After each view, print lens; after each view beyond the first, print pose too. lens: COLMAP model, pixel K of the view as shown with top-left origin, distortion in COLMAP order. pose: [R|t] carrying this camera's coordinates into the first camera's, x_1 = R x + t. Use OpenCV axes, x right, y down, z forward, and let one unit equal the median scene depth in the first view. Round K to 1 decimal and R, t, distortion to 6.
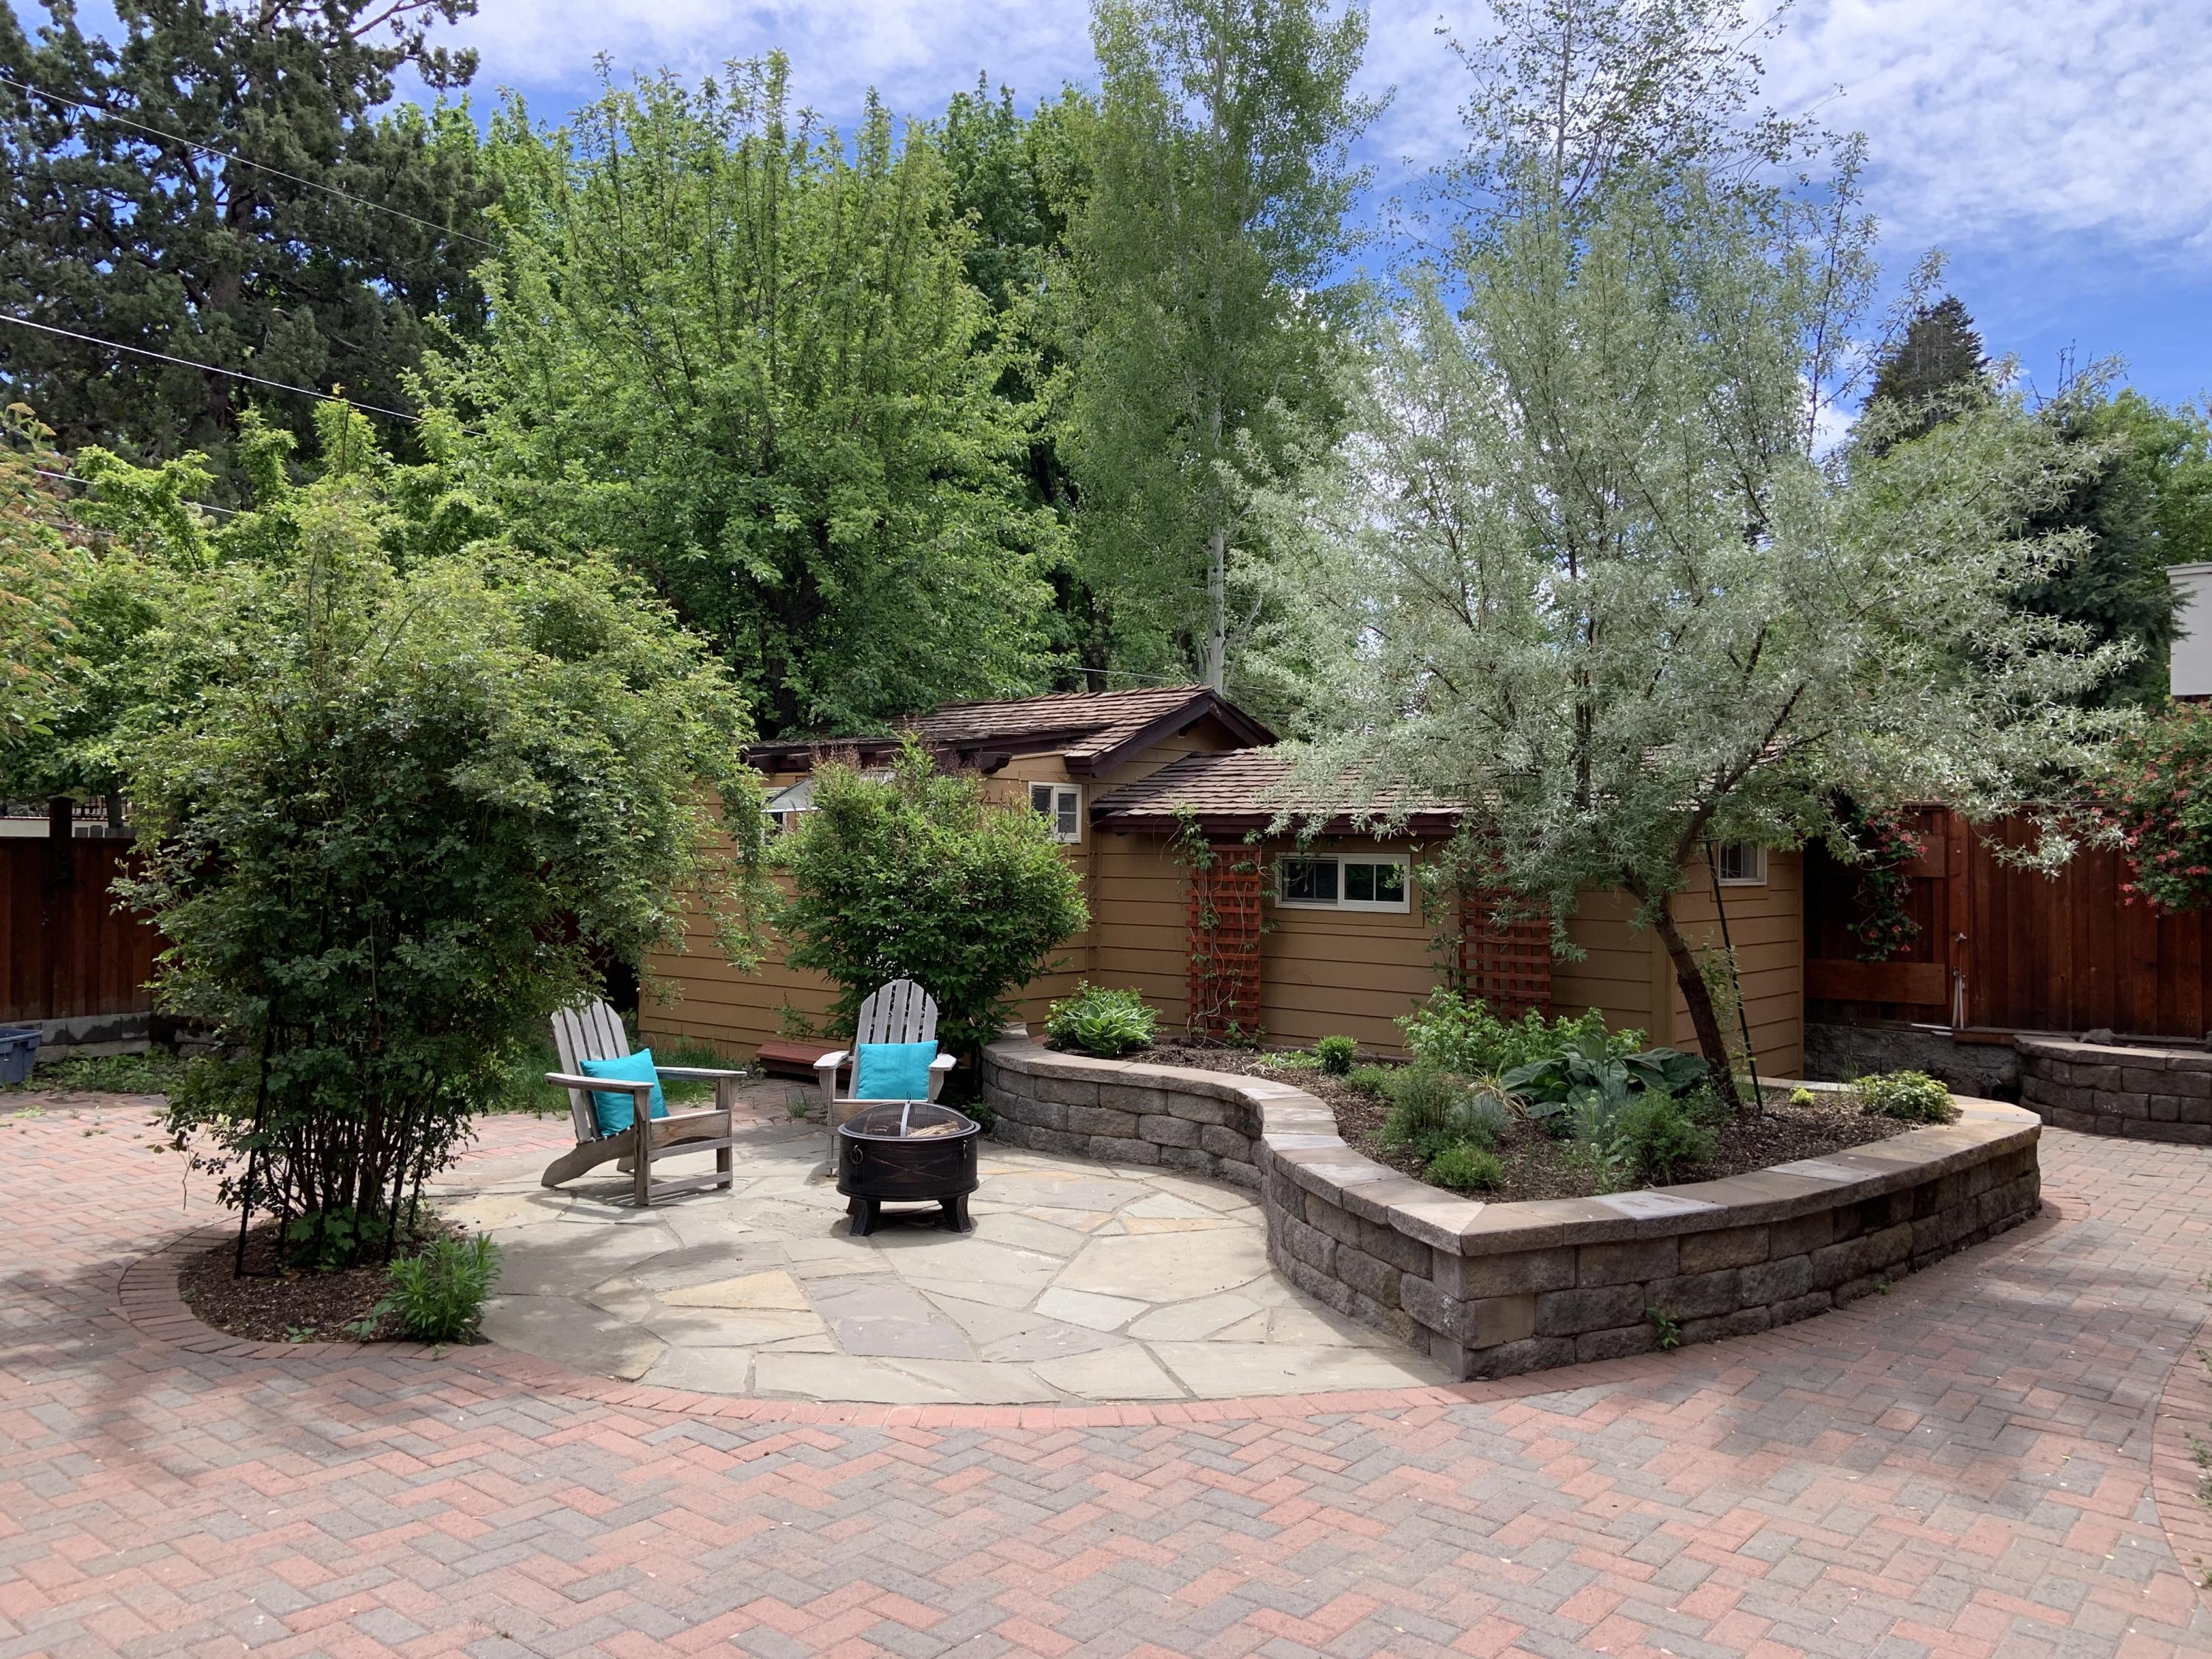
lens RADIAL K [[1666.5, 0, 1093.9], [0, 1666.5, 817.0], [0, 0, 1]] dist [0.110280, -0.129180]
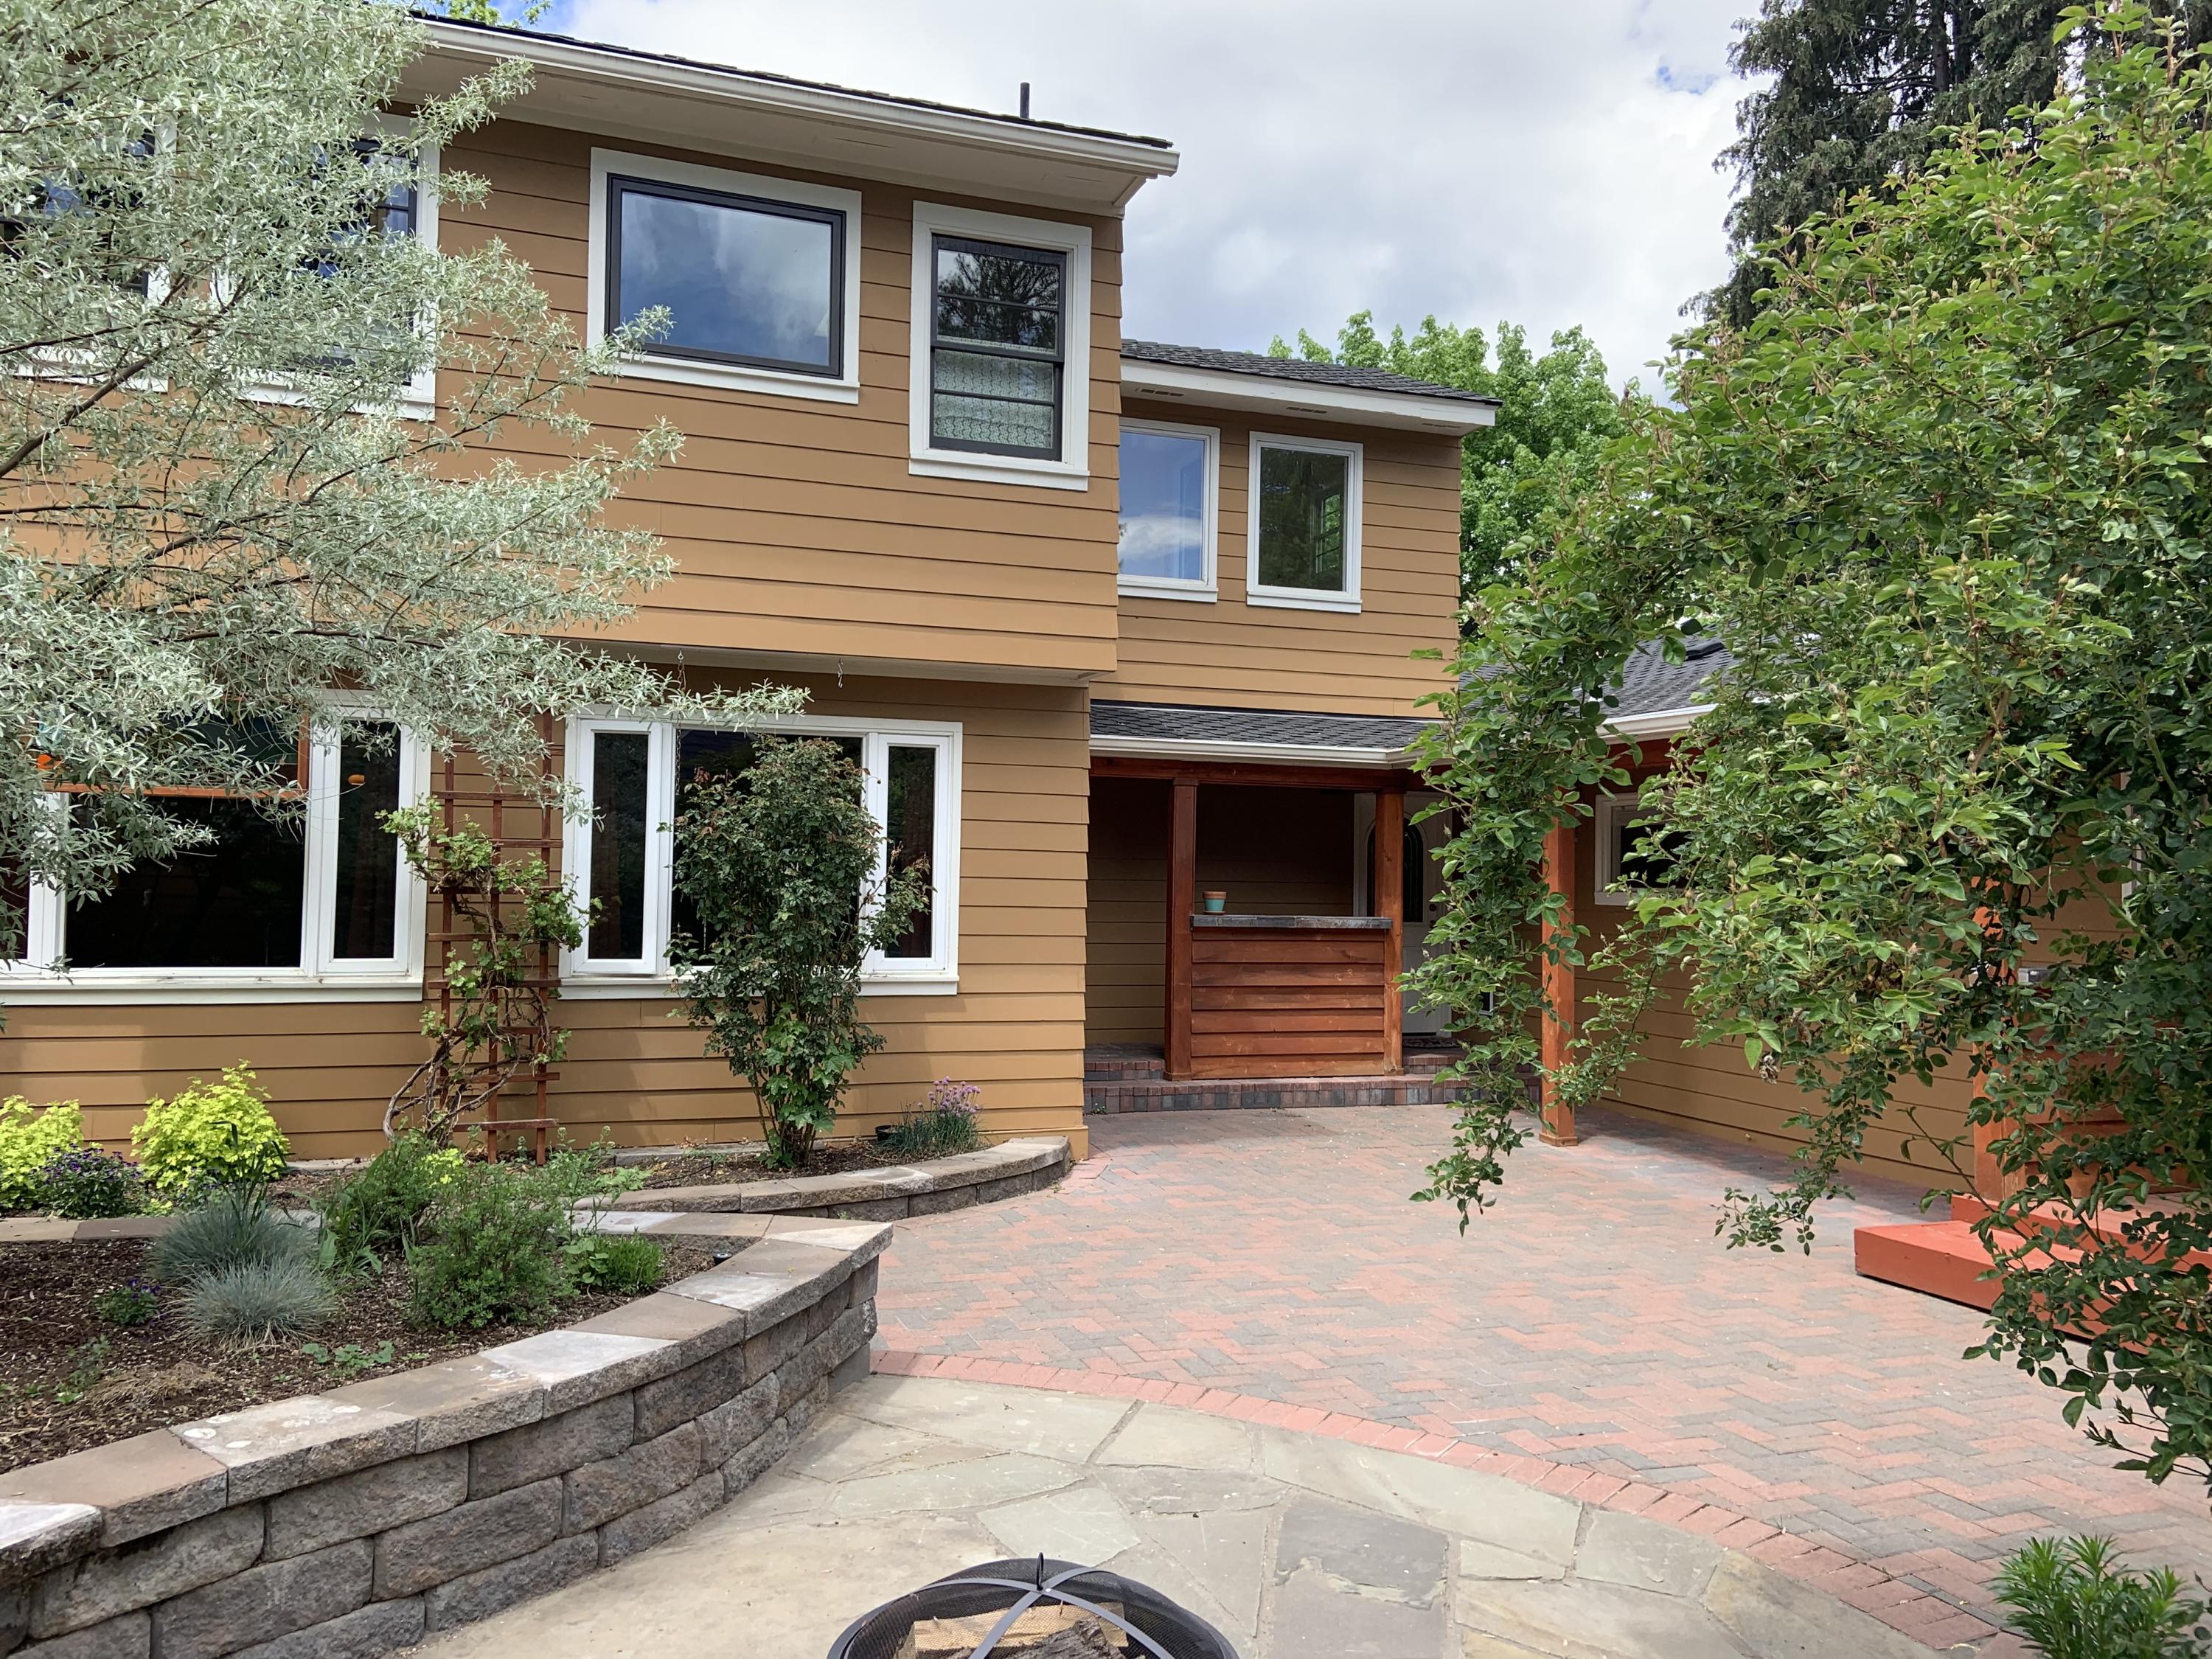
lens RADIAL K [[1666.5, 0, 1105.5], [0, 1666.5, 819.9], [0, 0, 1]] dist [0.110280, -0.129180]
pose [[-0.859879, -0.008028, 0.510434, -0.248461], [-0.038199, 0.998085, -0.048653, 0.027603], [-0.509066, -0.061334, -0.858539, 1.089443]]
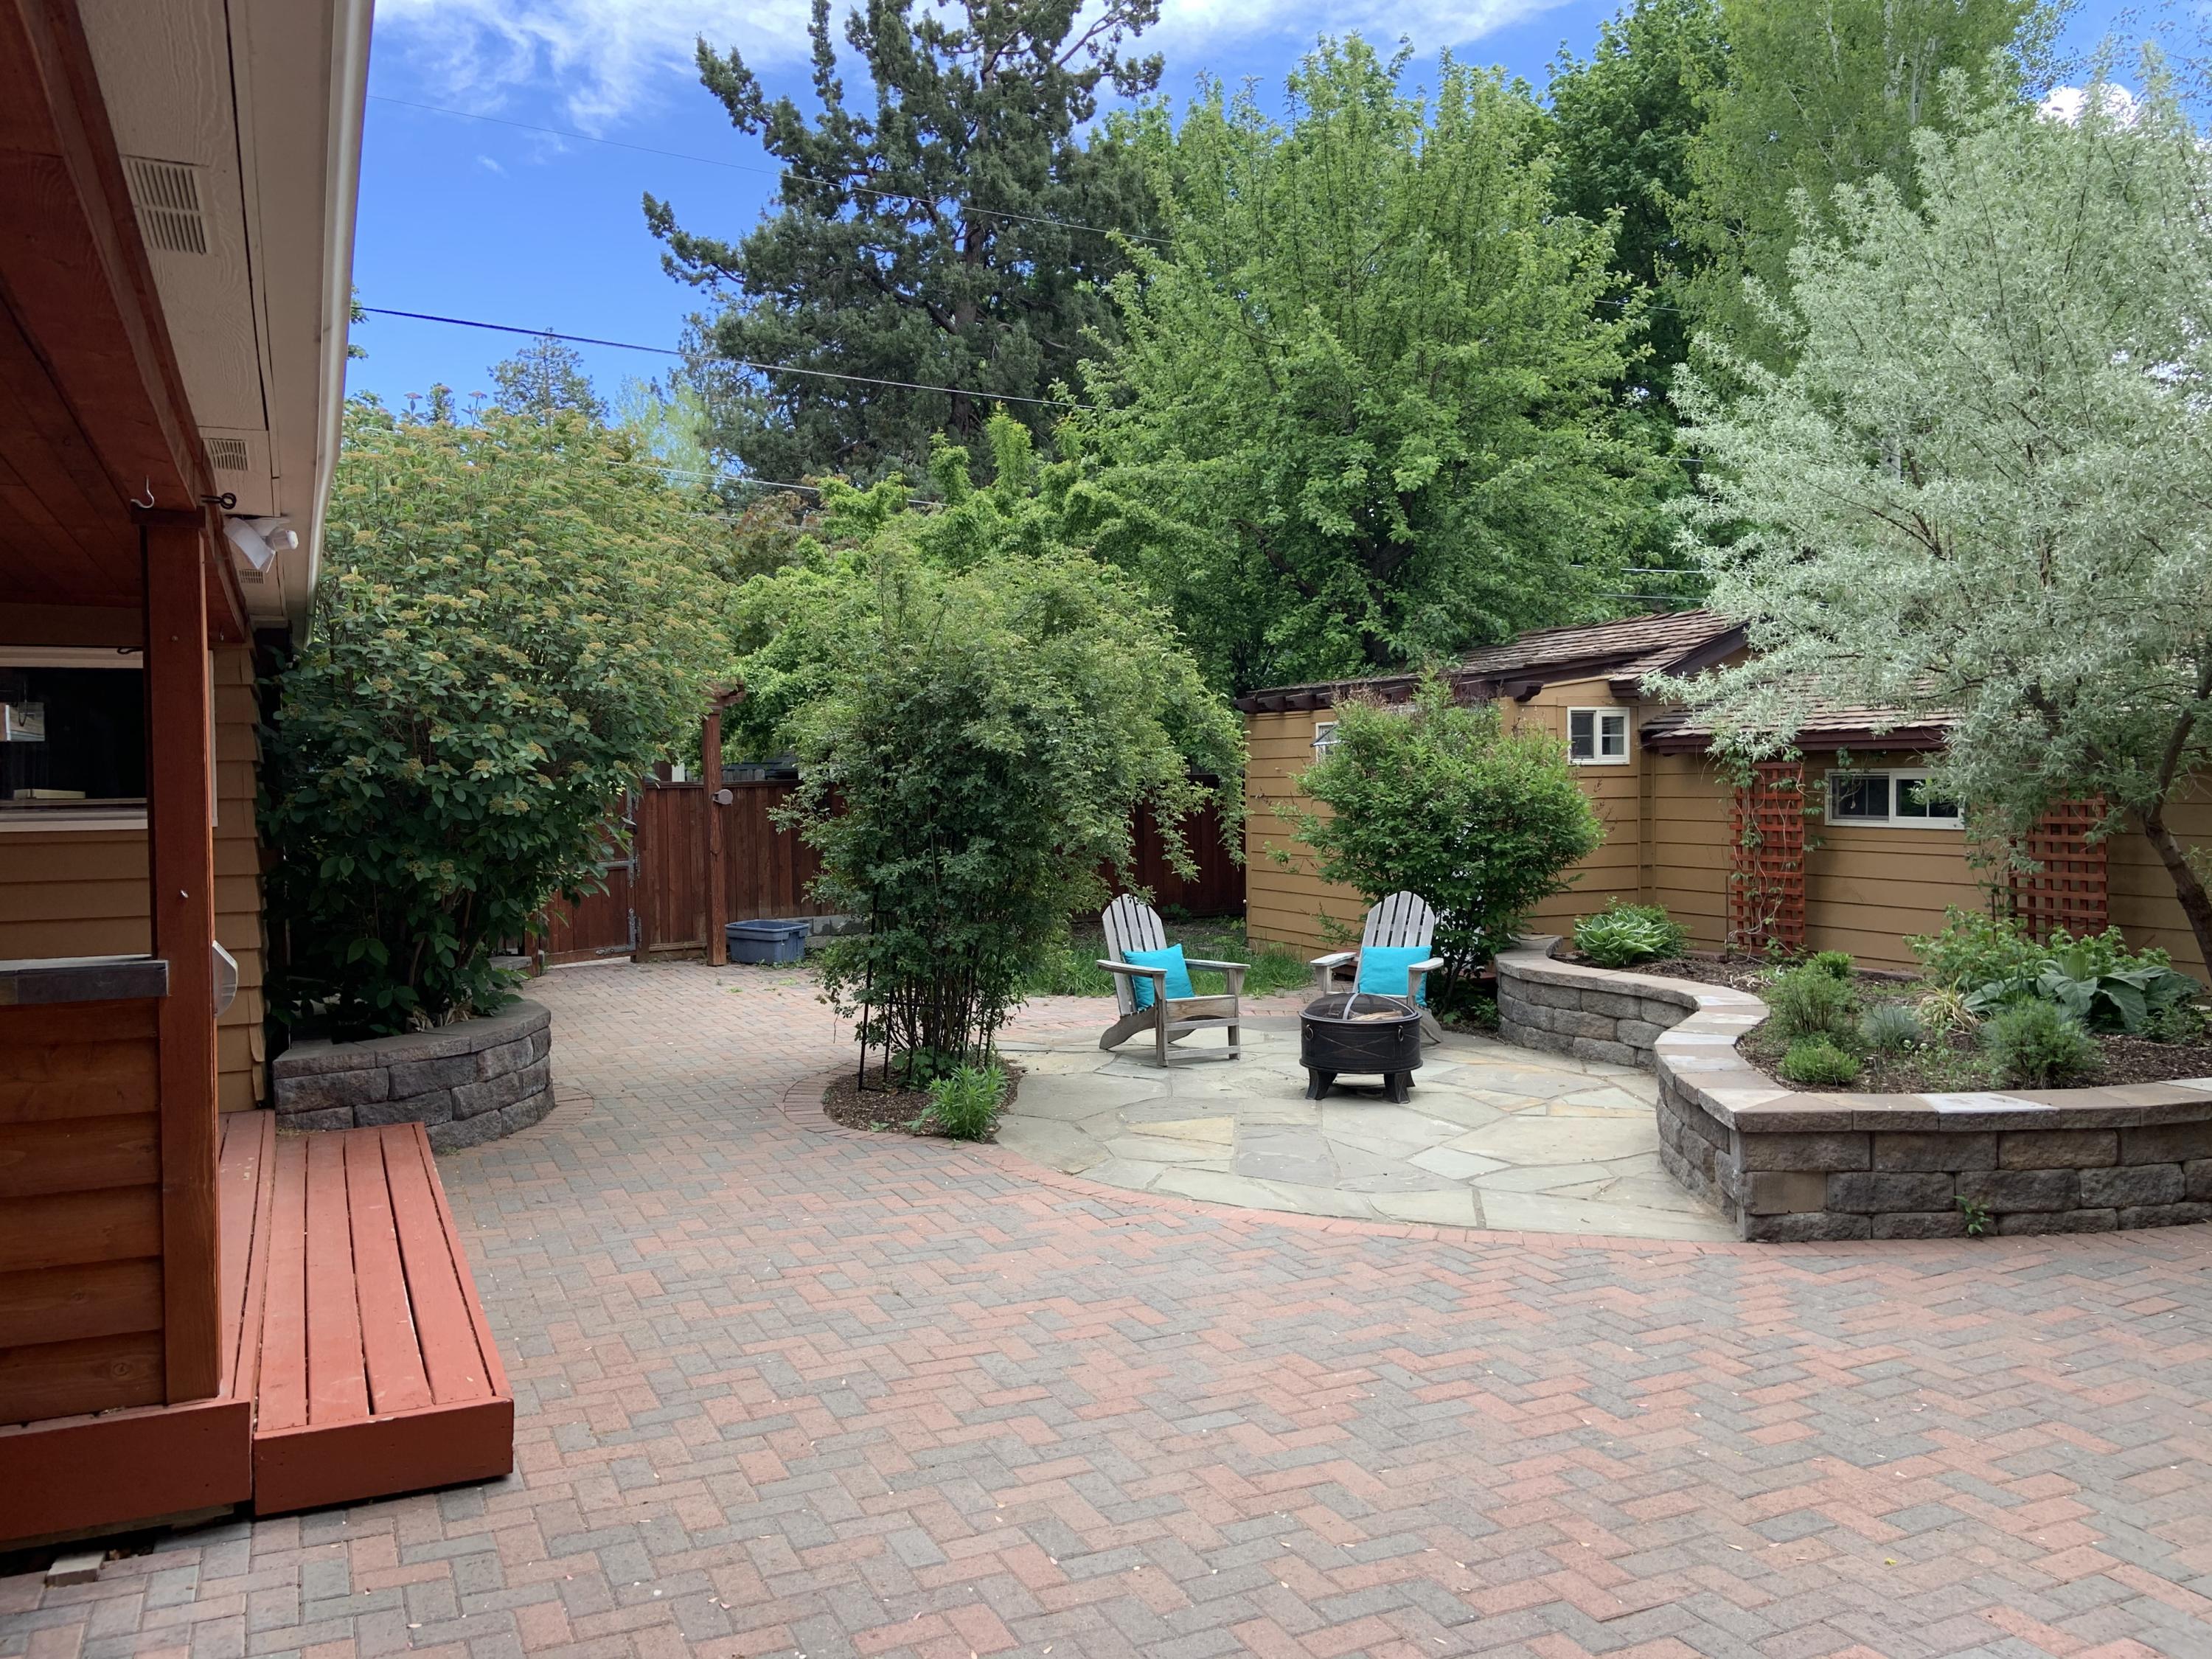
lens RADIAL K [[1666.5, 0, 1090.8], [0, 1666.5, 833.1], [0, 0, 1]] dist [0.110280, -0.129180]
pose [[0.904049, -0.006688, -0.427377, 0.186666], [0.029781, 0.998433, 0.047371, -0.001663], [0.426390, -0.055554, 0.902832, -0.111500]]
